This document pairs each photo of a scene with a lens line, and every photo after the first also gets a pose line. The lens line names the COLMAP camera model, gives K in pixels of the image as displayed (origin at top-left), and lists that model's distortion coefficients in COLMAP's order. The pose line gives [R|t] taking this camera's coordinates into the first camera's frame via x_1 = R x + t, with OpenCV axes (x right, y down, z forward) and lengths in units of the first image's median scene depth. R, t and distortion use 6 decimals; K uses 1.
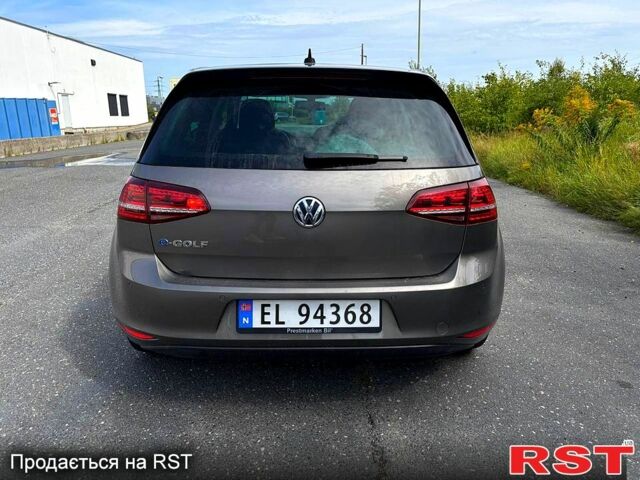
lens RADIAL K [[531.2, 0, 330.6], [0, 531.2, 239.9], [0, 0, 1]] dist [0.040024, -0.007753]
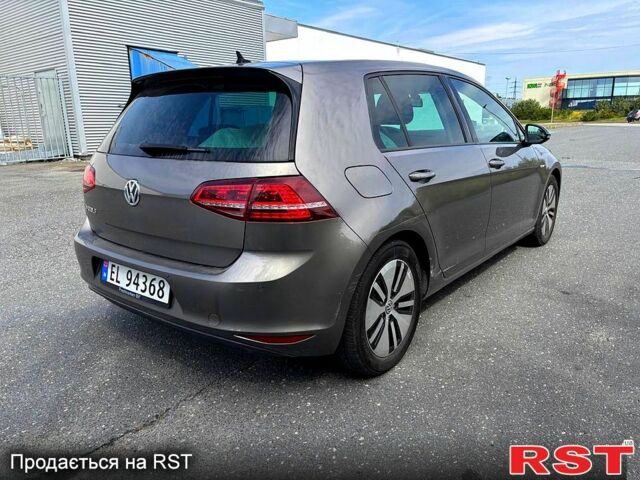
lens RADIAL K [[531.2, 0, 330.6], [0, 531.2, 239.9], [0, 0, 1]] dist [0.040024, -0.007753]
pose [[0.746753, 0.141706, -0.649830, 1.029539], [-0.144398, 0.988277, 0.049575, -0.068022], [0.649237, 0.056814, 0.758461, 0.381486]]
